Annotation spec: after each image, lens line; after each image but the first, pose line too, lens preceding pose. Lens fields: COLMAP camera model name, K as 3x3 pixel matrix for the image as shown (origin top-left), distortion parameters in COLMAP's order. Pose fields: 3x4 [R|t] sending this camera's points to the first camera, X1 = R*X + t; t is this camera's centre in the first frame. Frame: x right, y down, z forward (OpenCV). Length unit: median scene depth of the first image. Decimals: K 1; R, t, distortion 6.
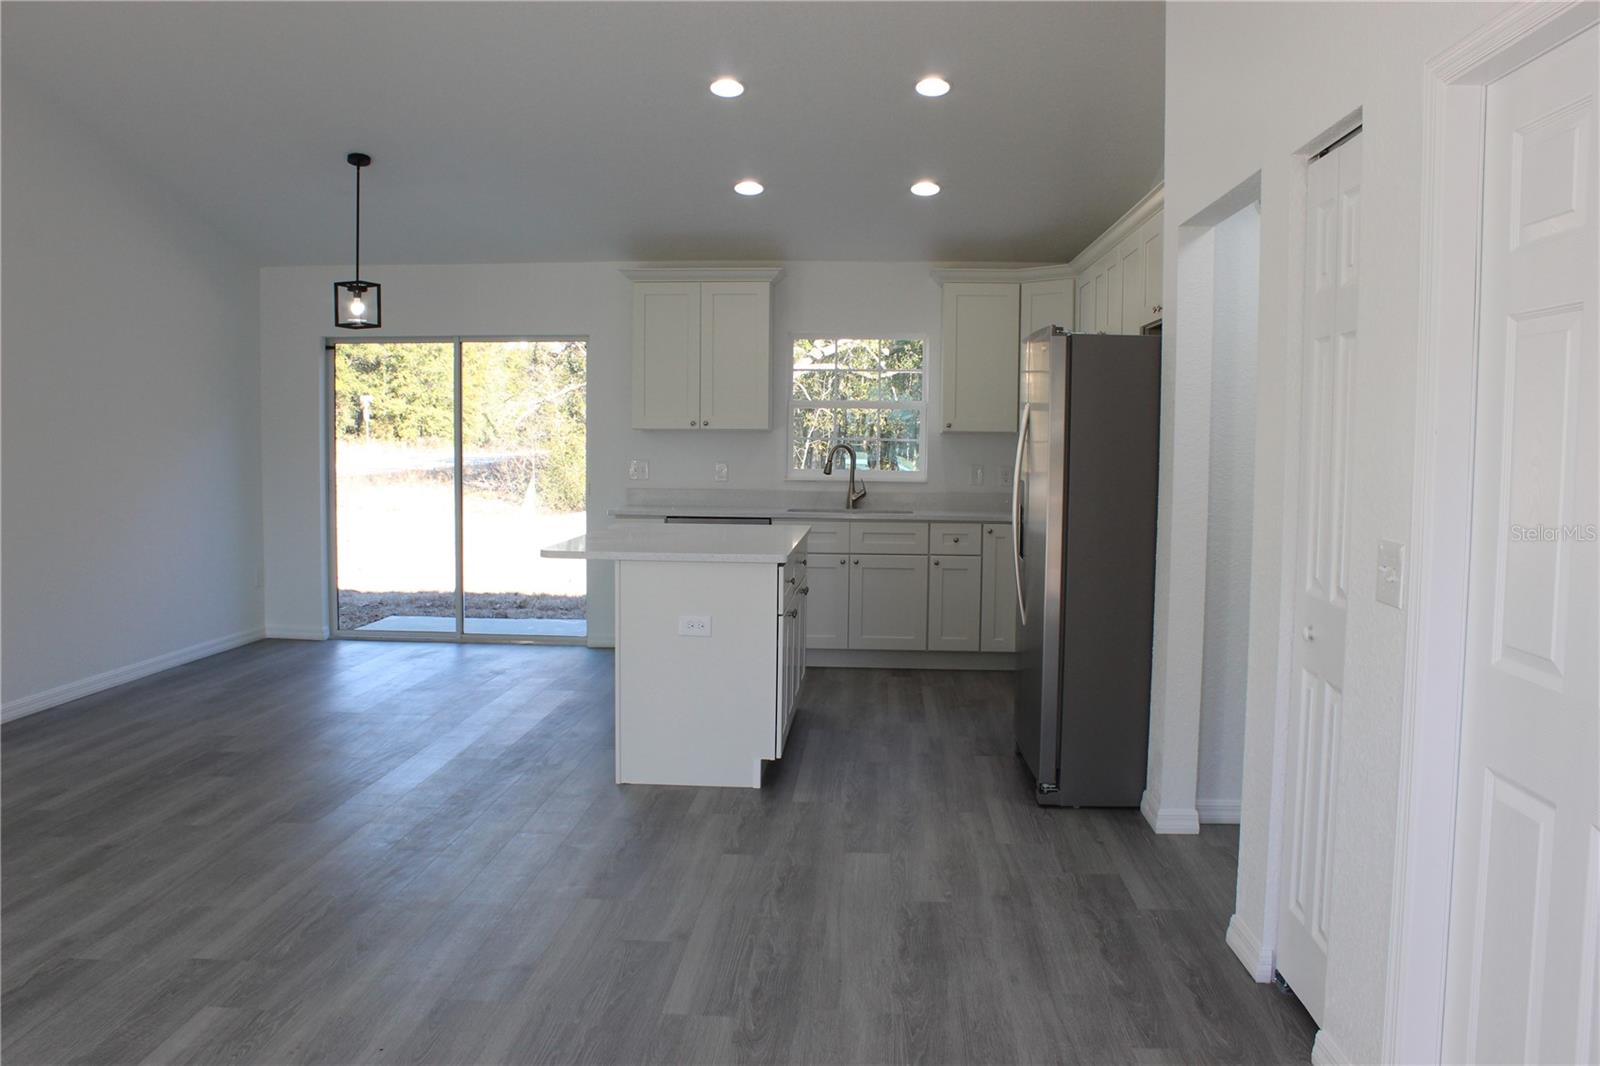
lens RADIAL K [[1328.5, 0, 787.1], [0, 1328.5, 531.4], [0, 0, 1]] dist [-0.163392, 0.138188]
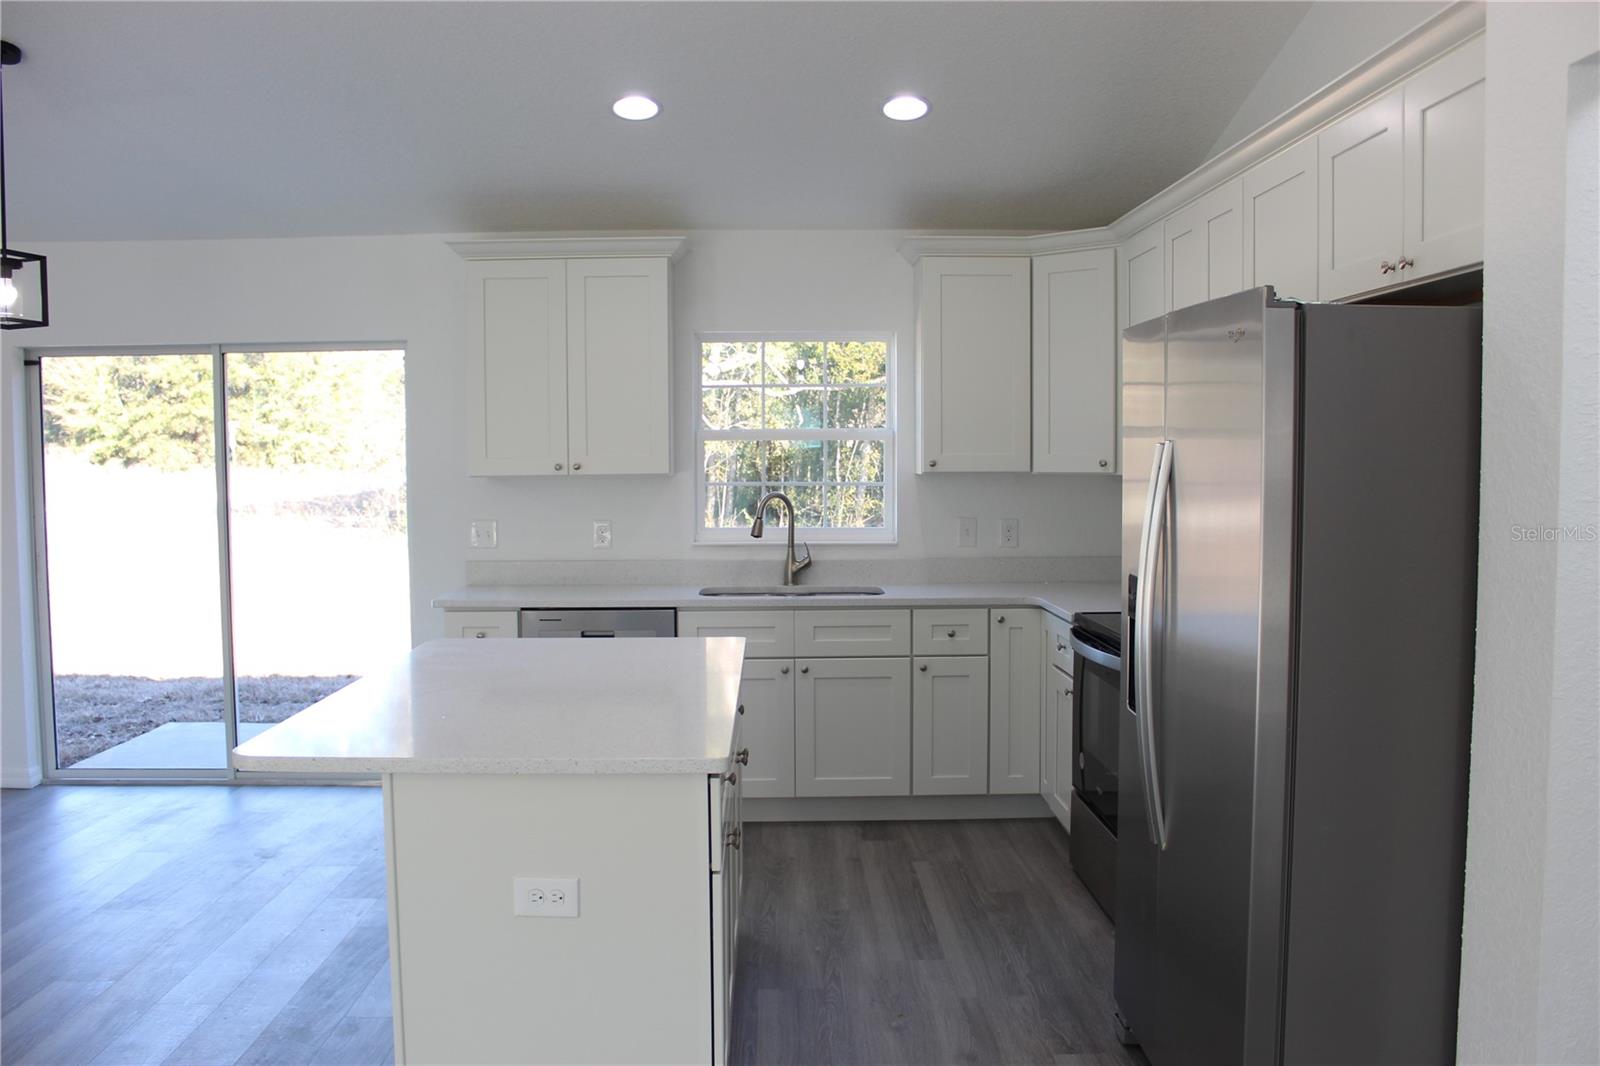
lens RADIAL K [[1328.5, 0, 788.6], [0, 1328.5, 537.0], [0, 0, 1]] dist [-0.163392, 0.138188]
pose [[0.996324, -0.020666, 0.083134, -0.010830], [0.021442, 0.999734, -0.008450, -0.038757], [-0.082937, 0.010202, 0.996503, 0.328214]]
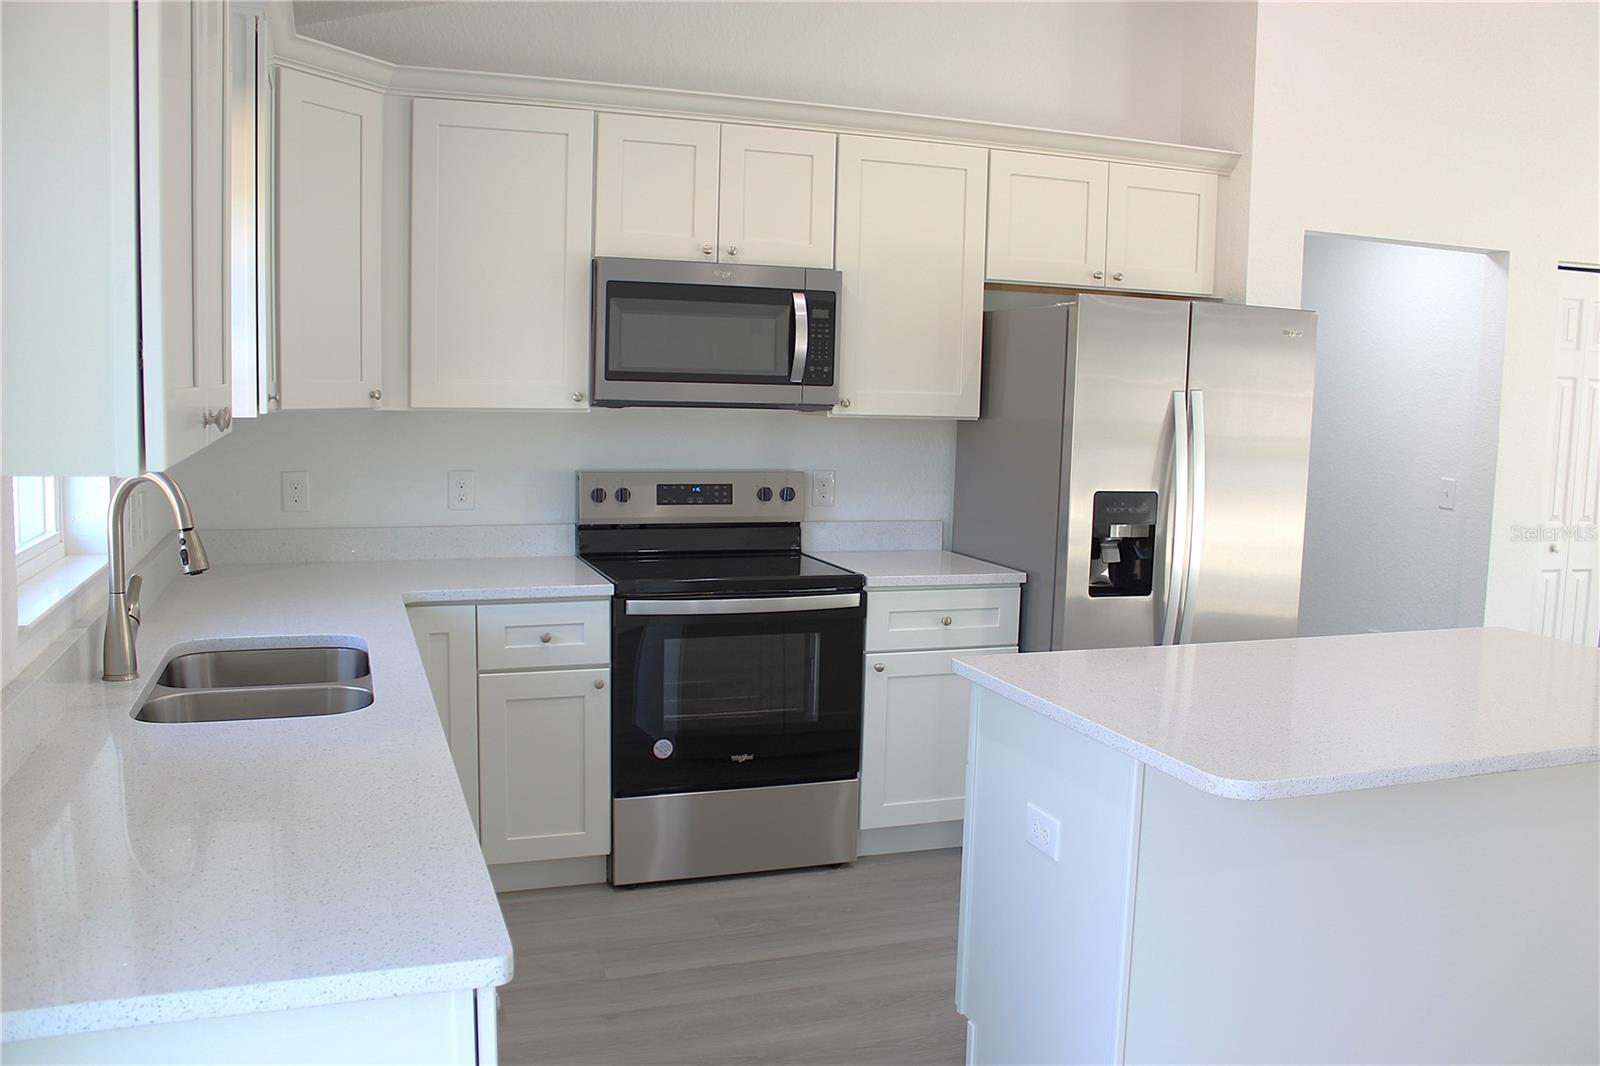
lens RADIAL K [[1432.8, 0, 790.3], [0, 1432.8, 520.8], [0, 0, 1]] dist [-0.092144, -0.001389]
pose [[-0.416663, -0.113658, 0.901928, -0.329899], [0.036064, 0.989306, 0.141329, -0.100892], [-0.908345, 0.091414, -0.408108, 1.065956]]
